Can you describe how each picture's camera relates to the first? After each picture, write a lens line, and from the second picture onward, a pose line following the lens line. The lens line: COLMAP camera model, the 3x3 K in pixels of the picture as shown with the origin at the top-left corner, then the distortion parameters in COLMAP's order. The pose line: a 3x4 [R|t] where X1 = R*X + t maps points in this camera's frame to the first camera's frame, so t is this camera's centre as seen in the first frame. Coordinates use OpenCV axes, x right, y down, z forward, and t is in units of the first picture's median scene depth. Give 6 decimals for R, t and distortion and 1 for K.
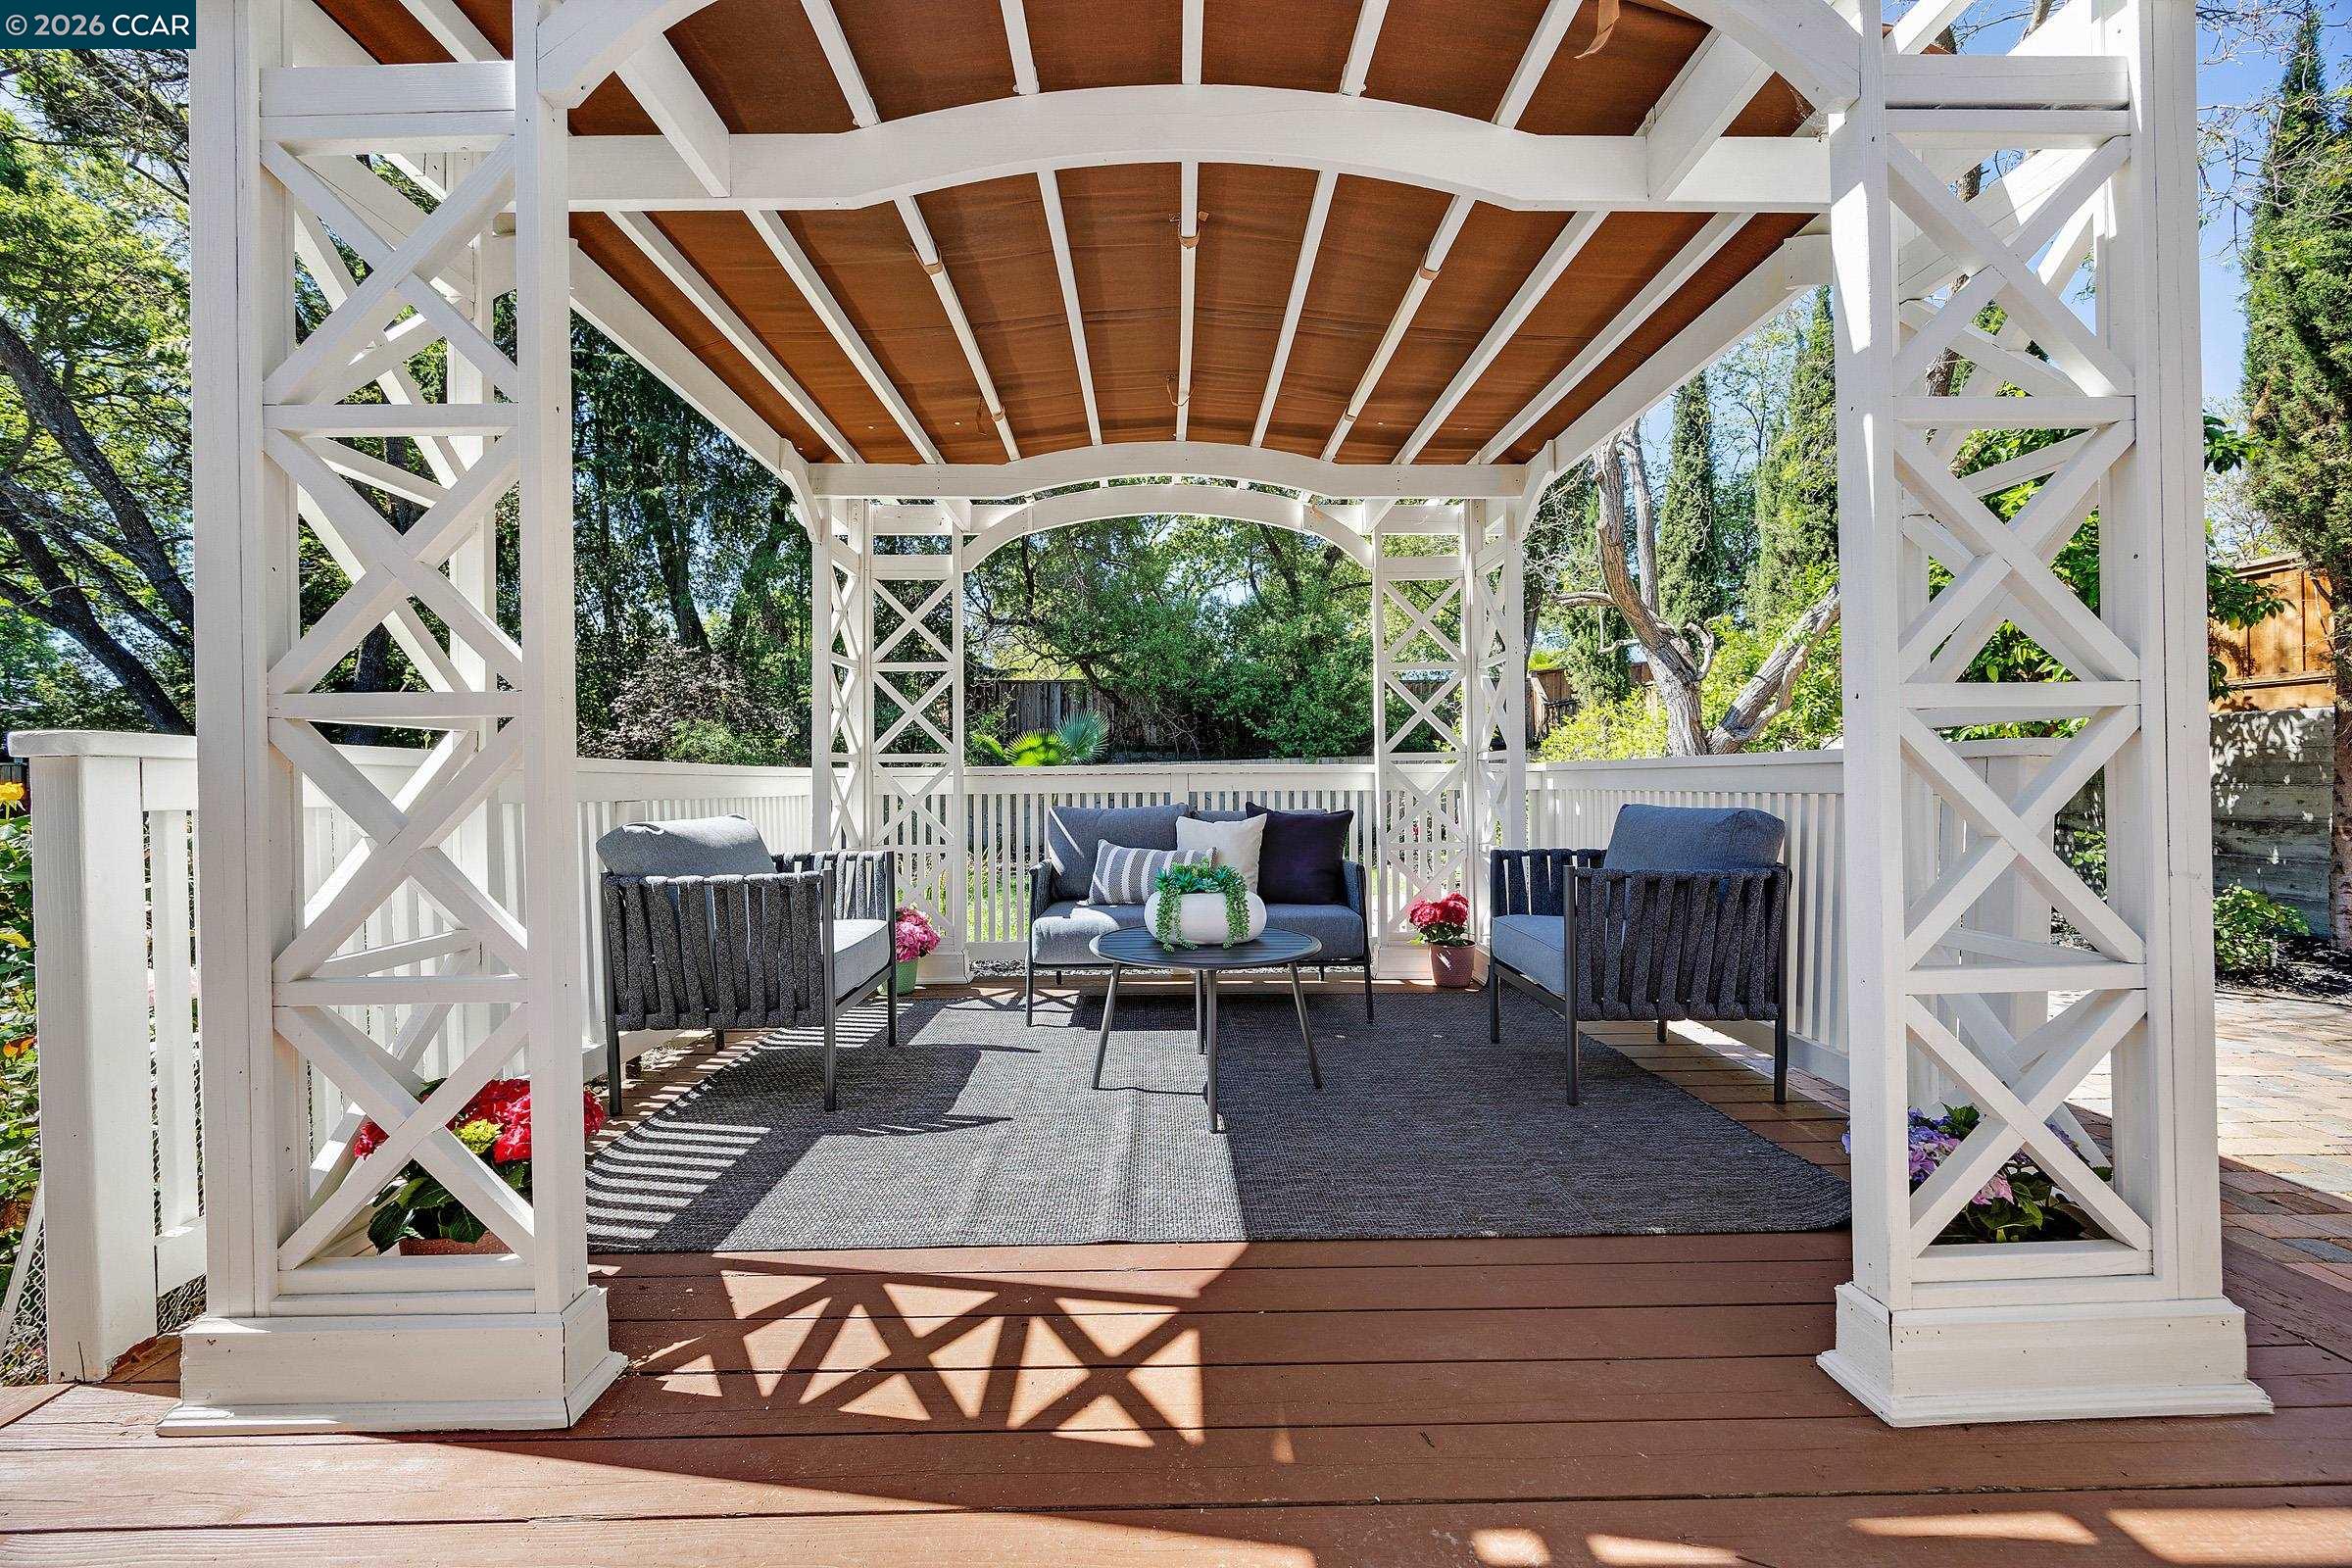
lens RADIAL K [[901.8, 0, 1176.4], [0, 901.8, 786.8], [0, 0, 1]] dist [-0.003277, 0.000084]
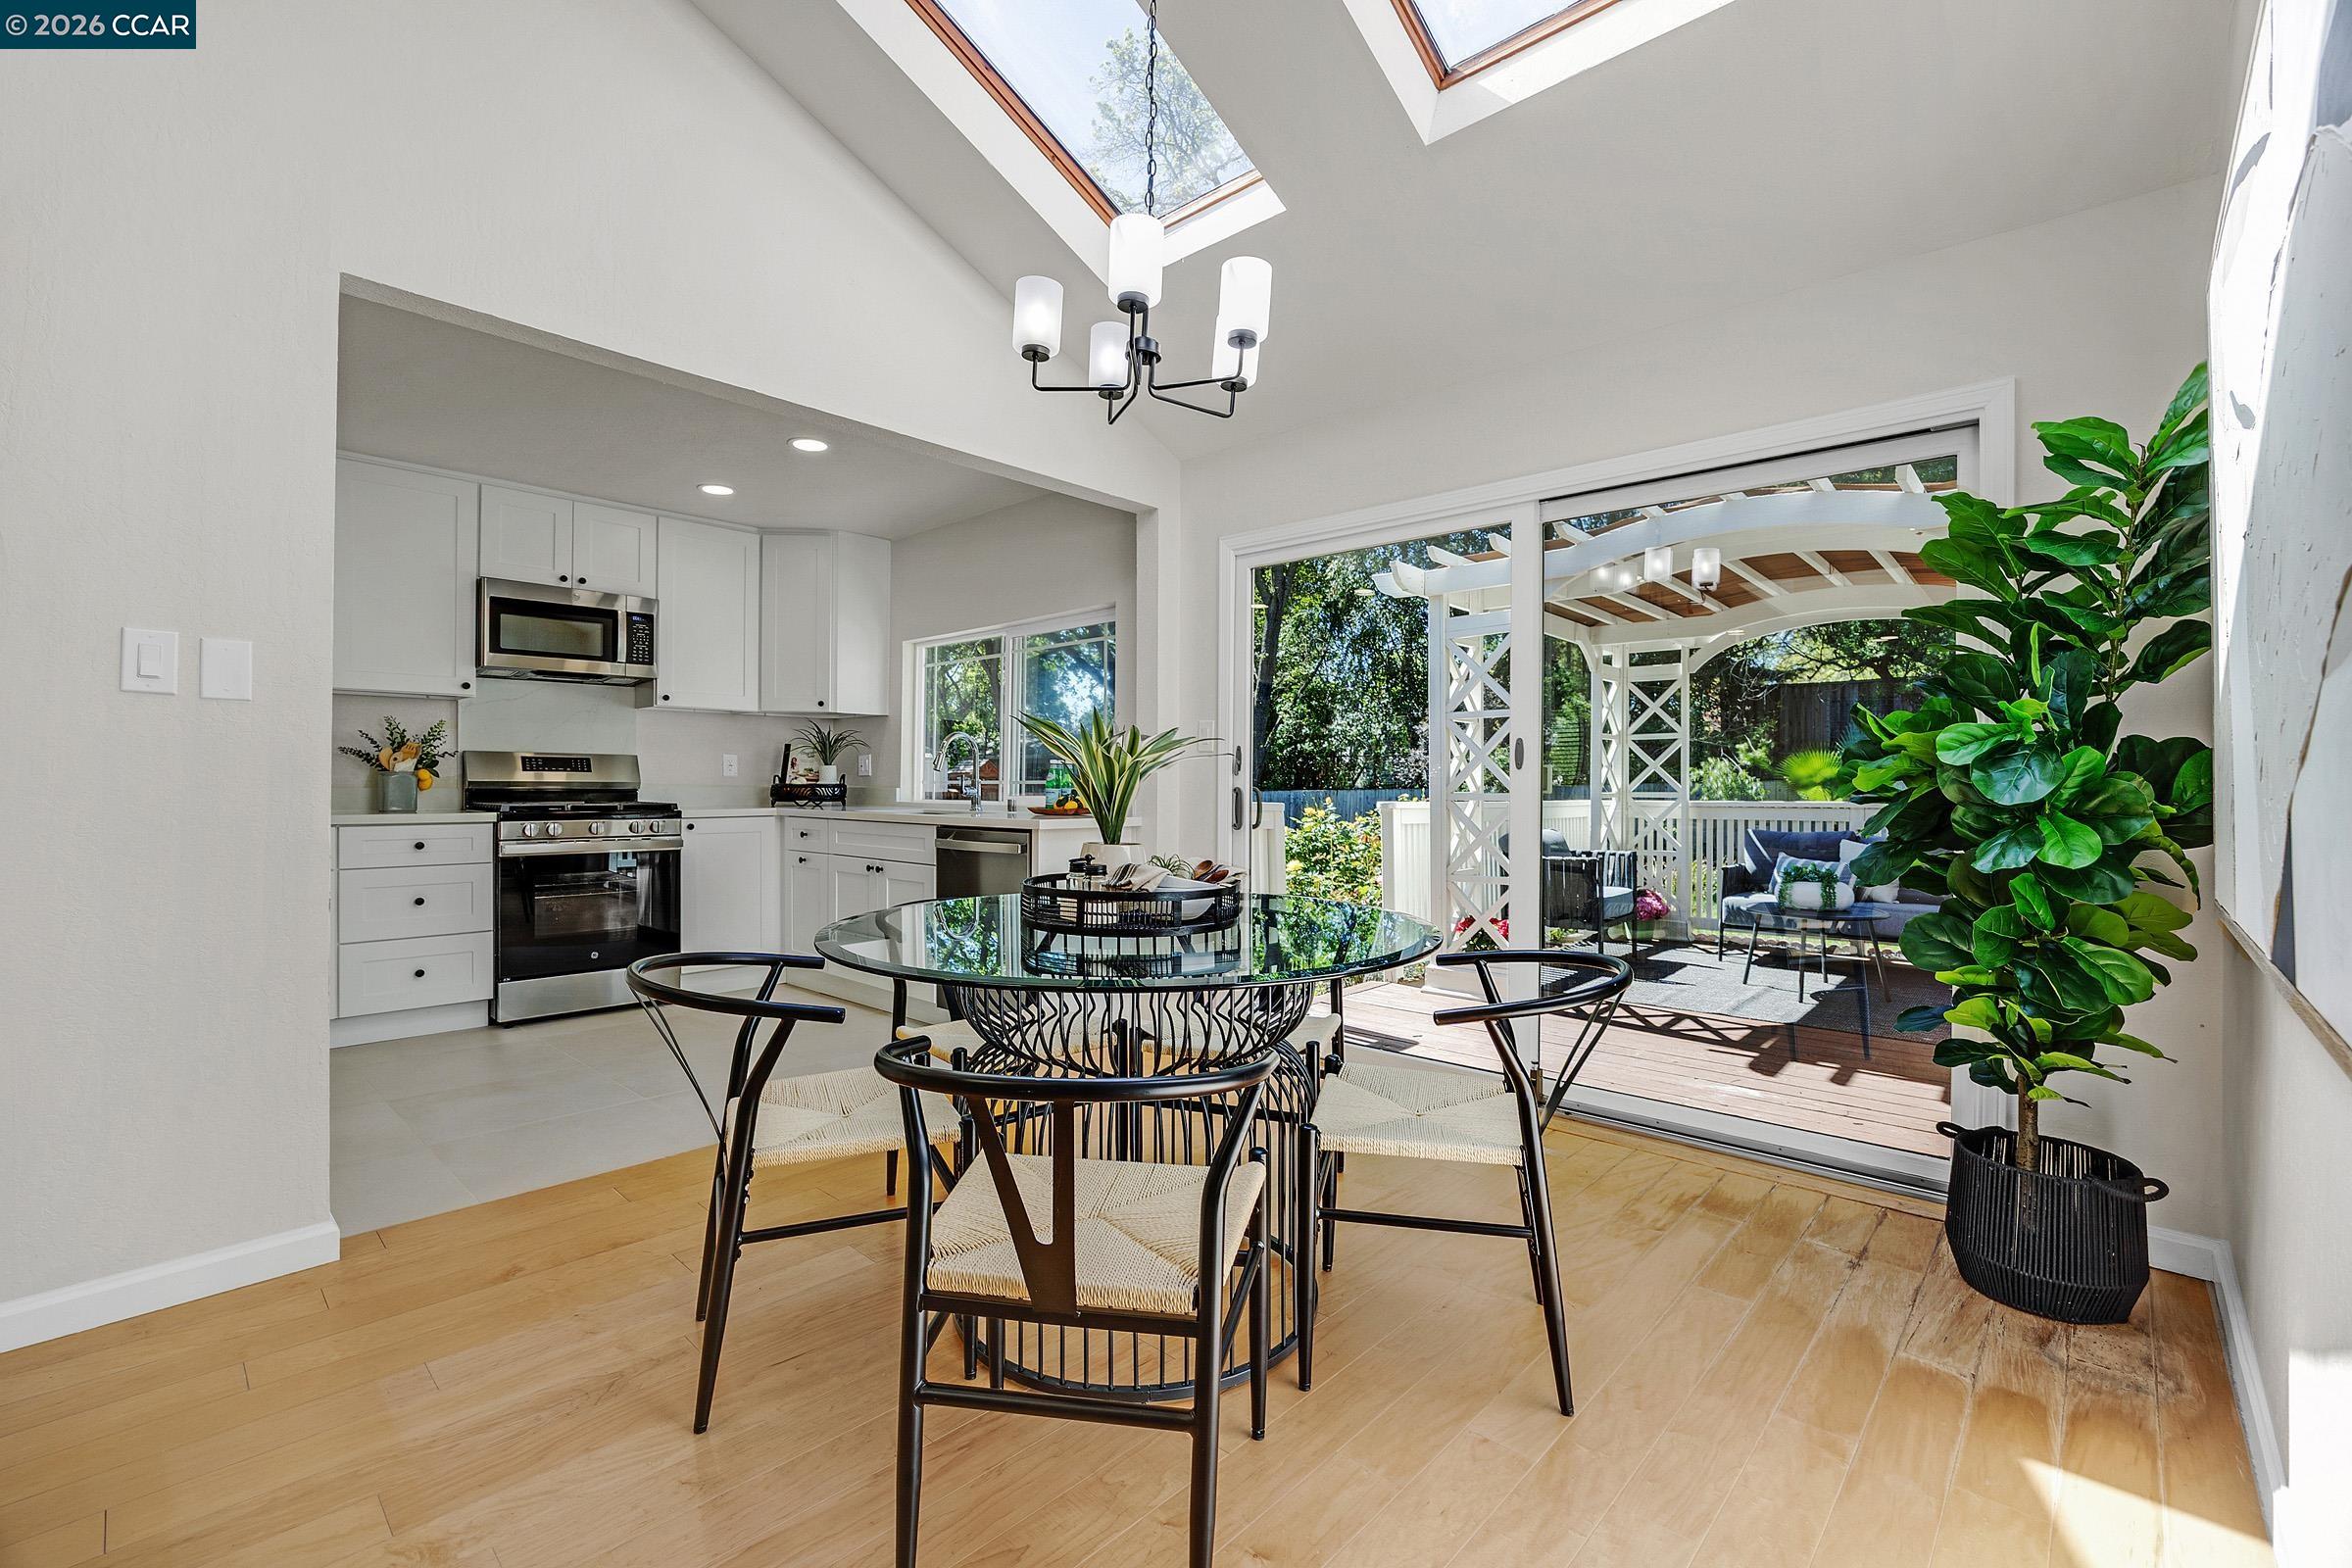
lens RADIAL K [[1020.4, 0, 1195.5], [0, 1020.4, 776.2], [0, 0, 1]] dist [-0.005003, -0.000273]
pose [[0.737515, 0.002516, -0.675326, 0.322908], [-0.010635, 0.999912, -0.007890, -0.042292], [0.675247, 0.013001, 0.737477, -0.862322]]
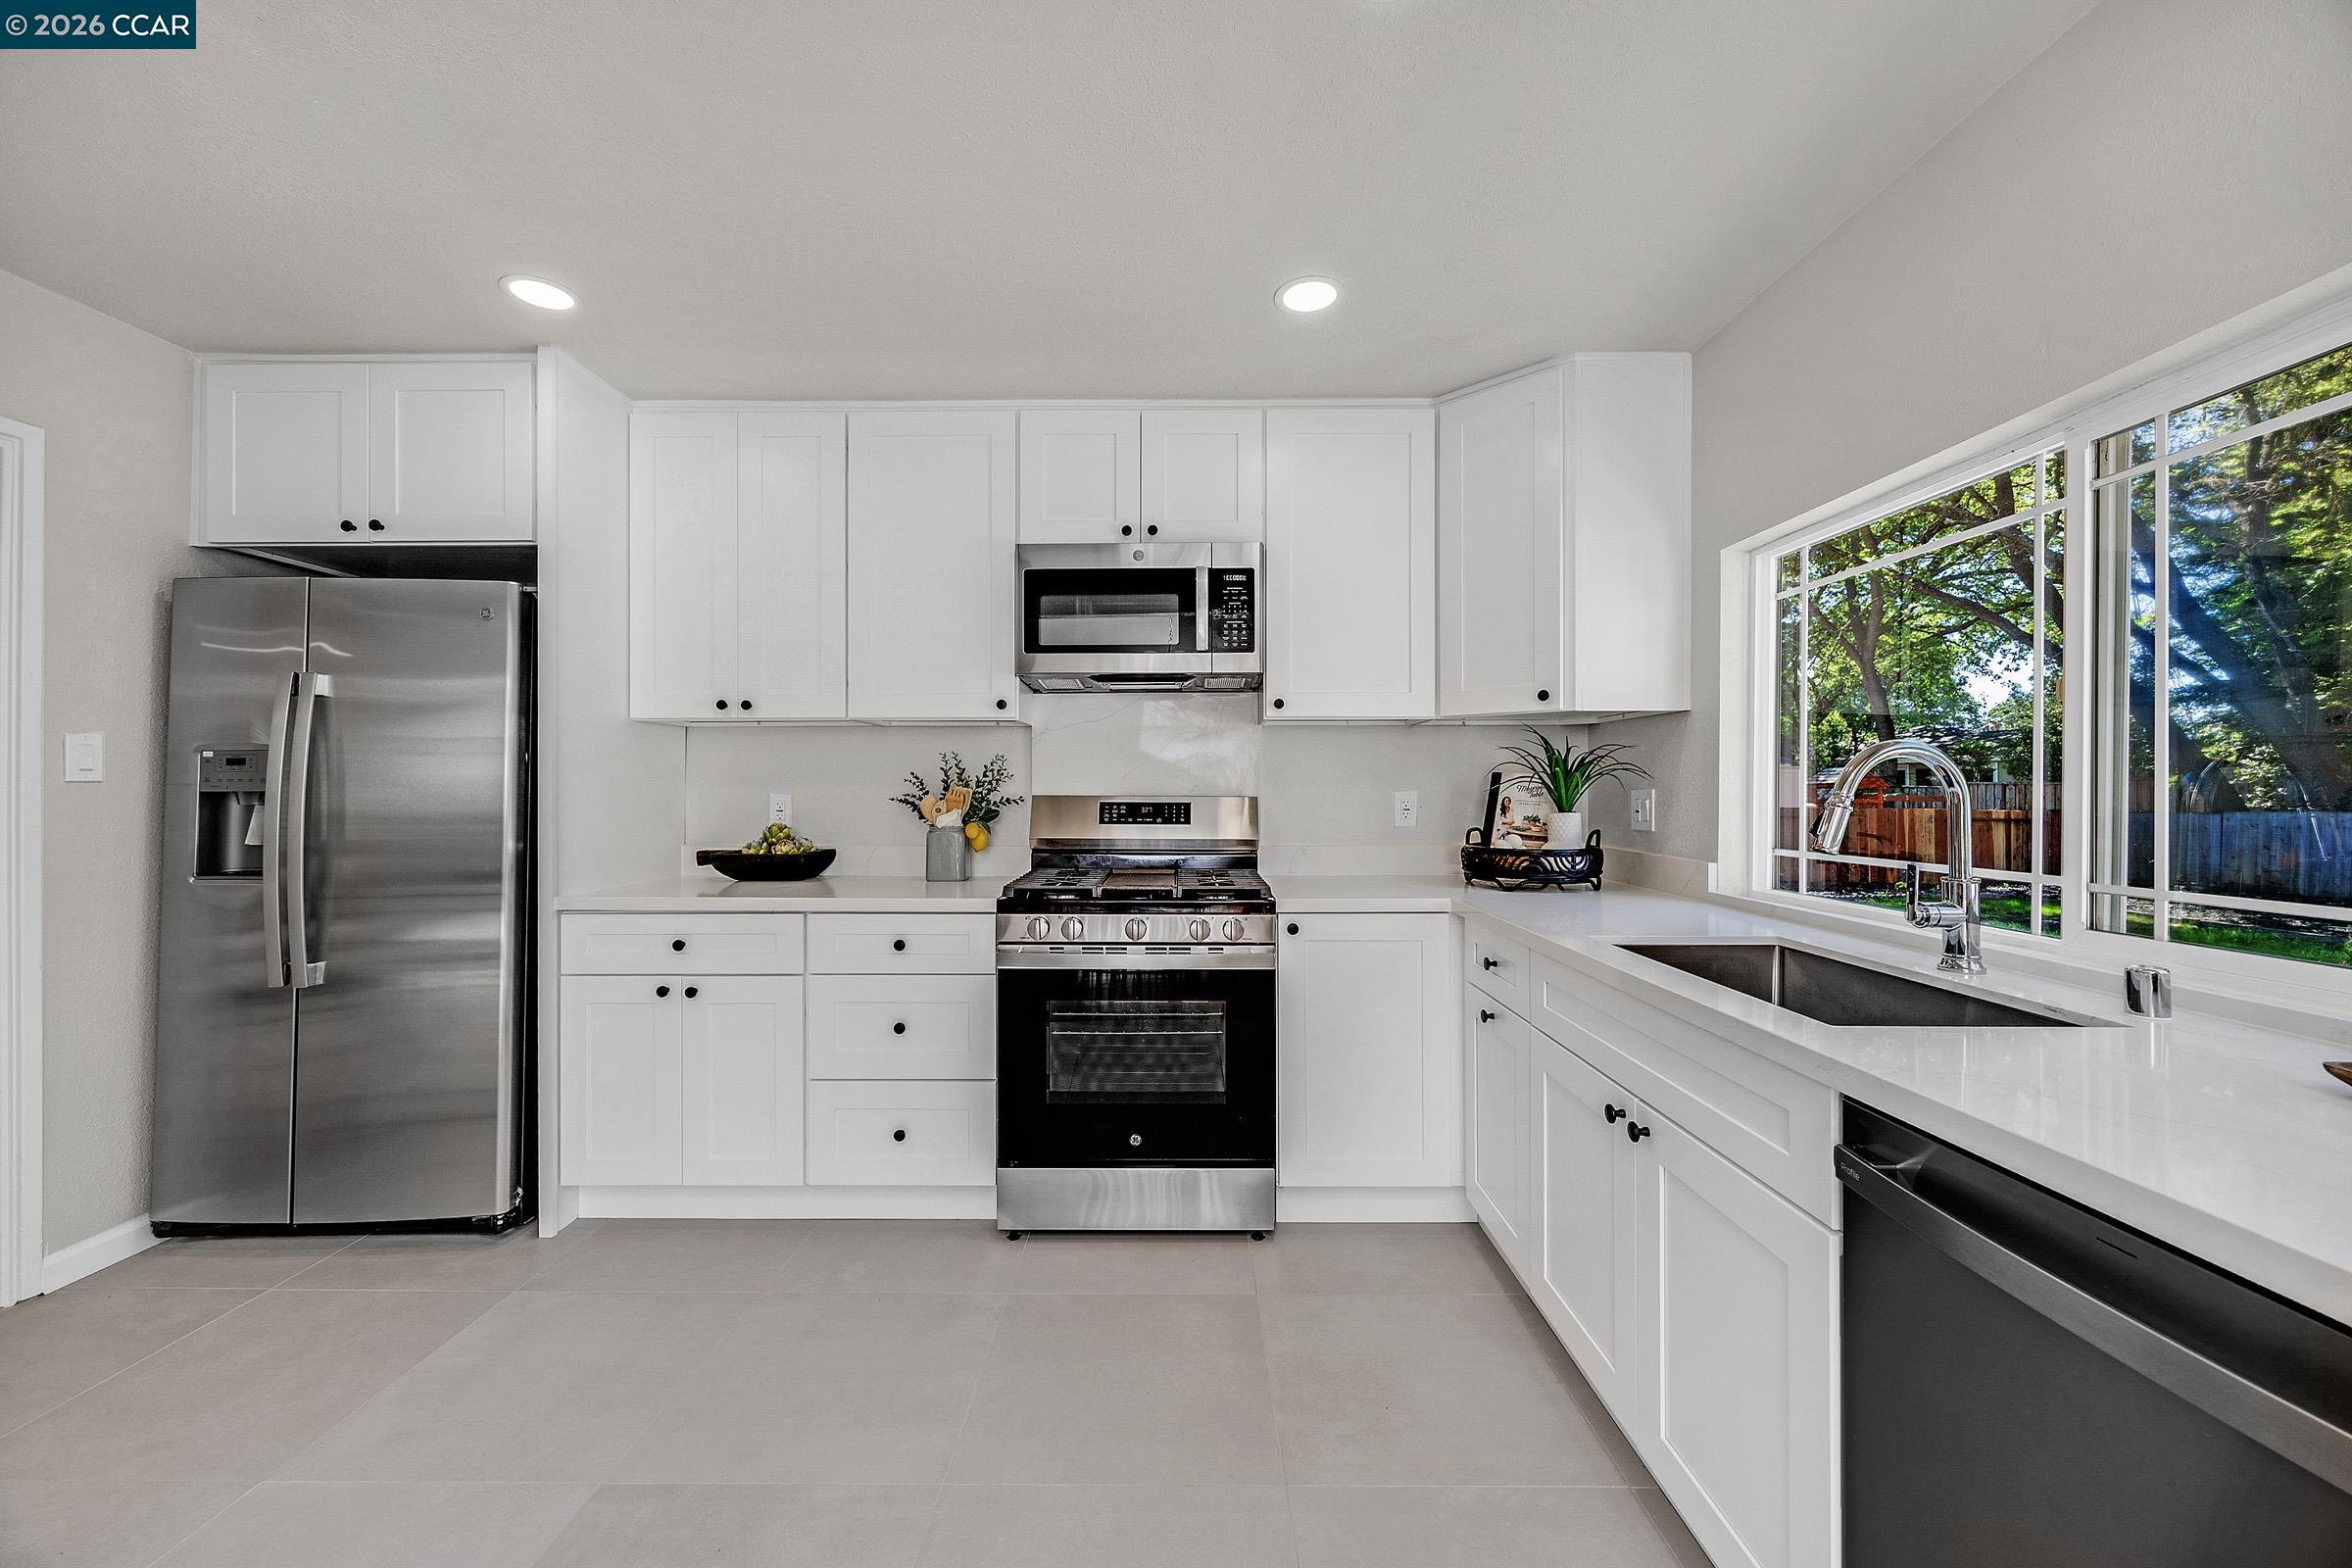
lens RADIAL K [[901.8, 0, 1168.6], [0, 901.8, 778.2], [0, 0, 1]] dist [-0.003277, 0.000084]
pose [[-0.022731, -0.004715, -0.999731, -0.295274], [-0.005523, 0.999974, -0.004591, -0.080678], [0.999726, 0.005417, -0.022756, -0.468208]]
